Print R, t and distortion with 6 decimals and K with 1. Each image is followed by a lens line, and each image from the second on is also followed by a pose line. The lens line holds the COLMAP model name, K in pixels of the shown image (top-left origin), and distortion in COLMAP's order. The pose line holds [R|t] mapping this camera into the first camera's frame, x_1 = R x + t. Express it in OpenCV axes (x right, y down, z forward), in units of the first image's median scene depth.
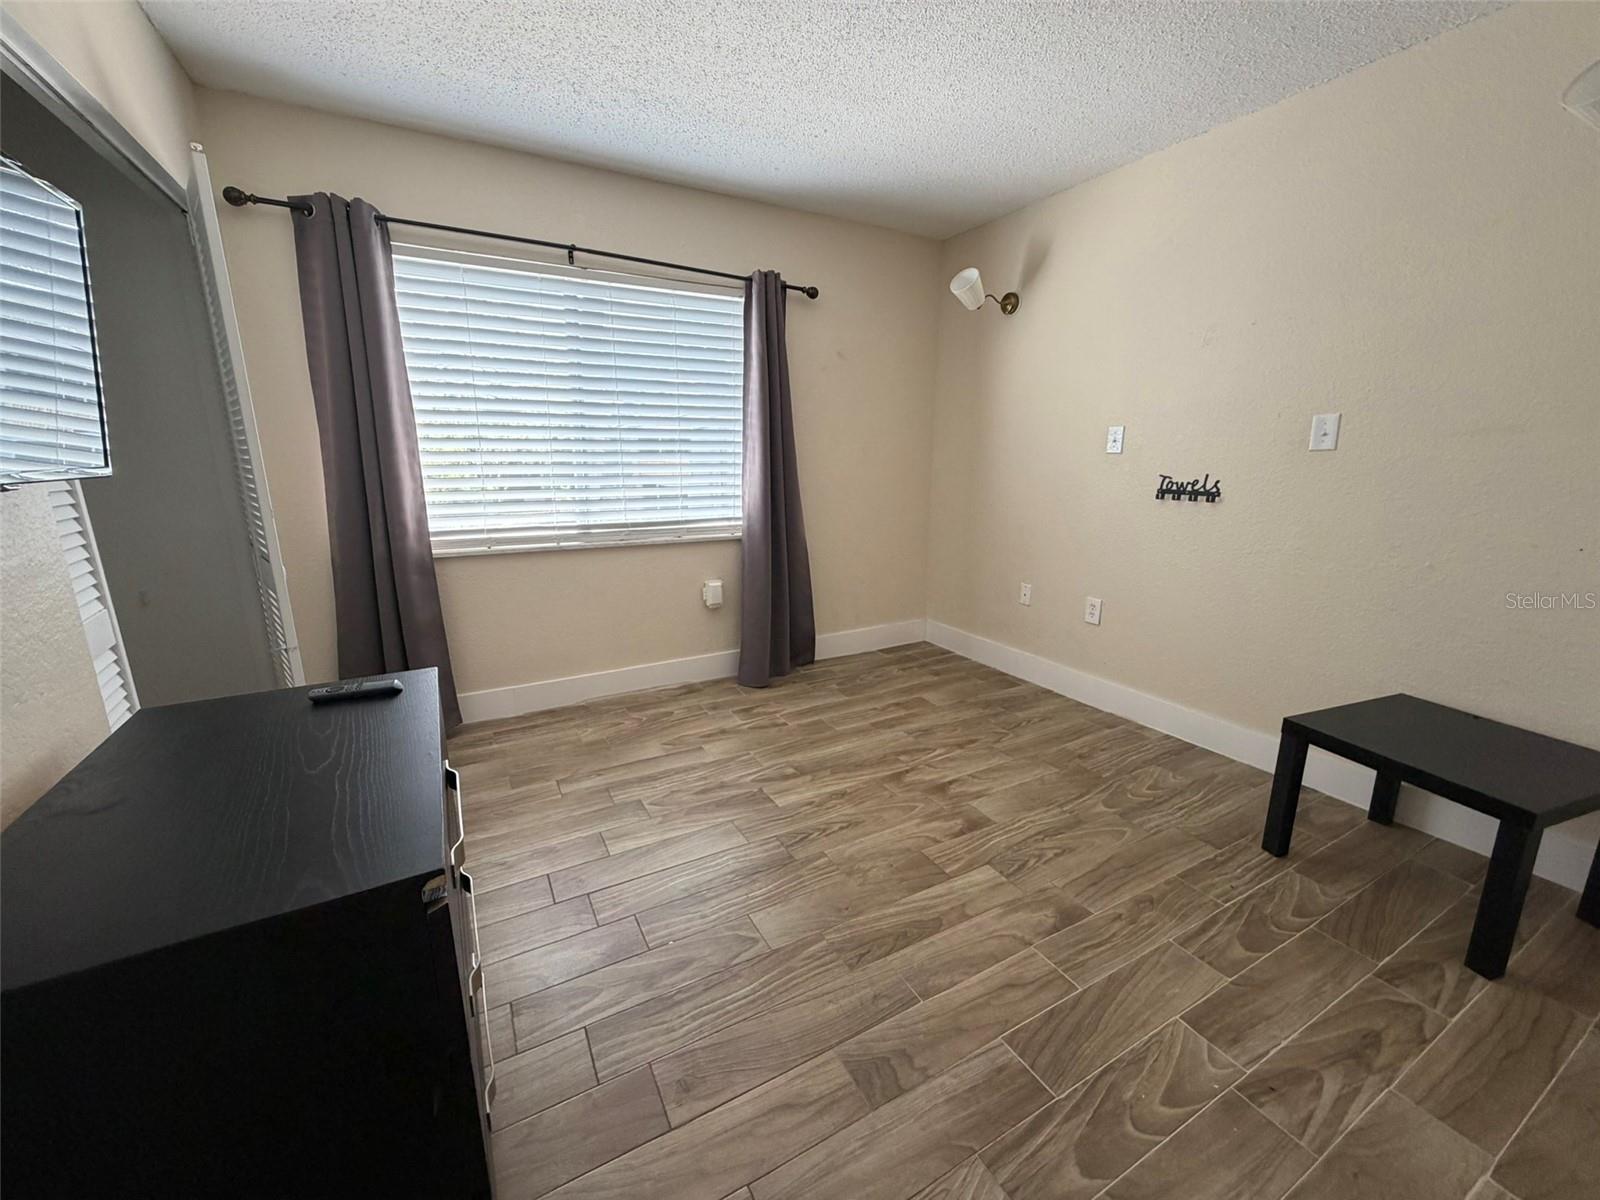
lens RADIAL K [[635.8, 0, 801.2], [0, 635.8, 597.1], [0, 0, 1]] dist [0.001126, -0.000599]
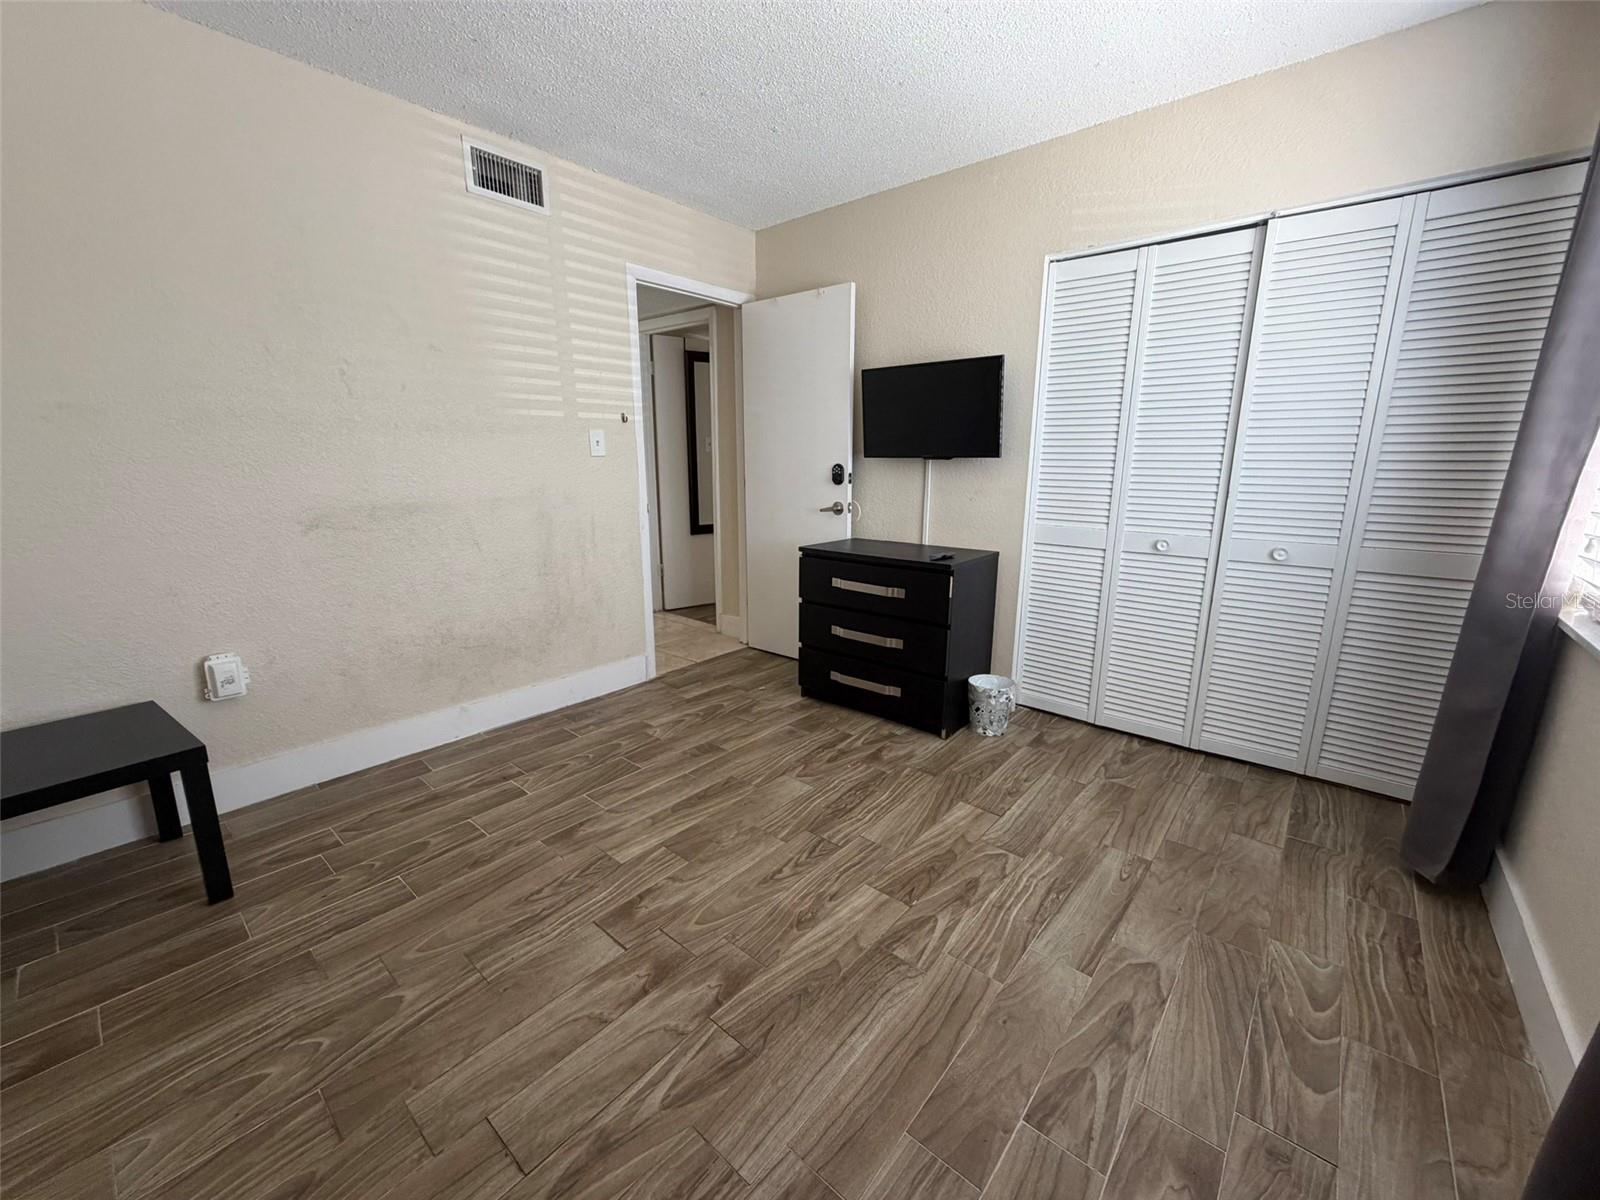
lens RADIAL K [[635.8, 0, 800.3], [0, 635.8, 598.9], [0, 0, 1]] dist [0.001126, -0.000599]
pose [[-0.934210, 0.076140, -0.348502, 0.312564], [-0.081409, 0.905669, 0.416097, -0.344072], [0.347309, 0.417094, -0.839887, 1.578461]]
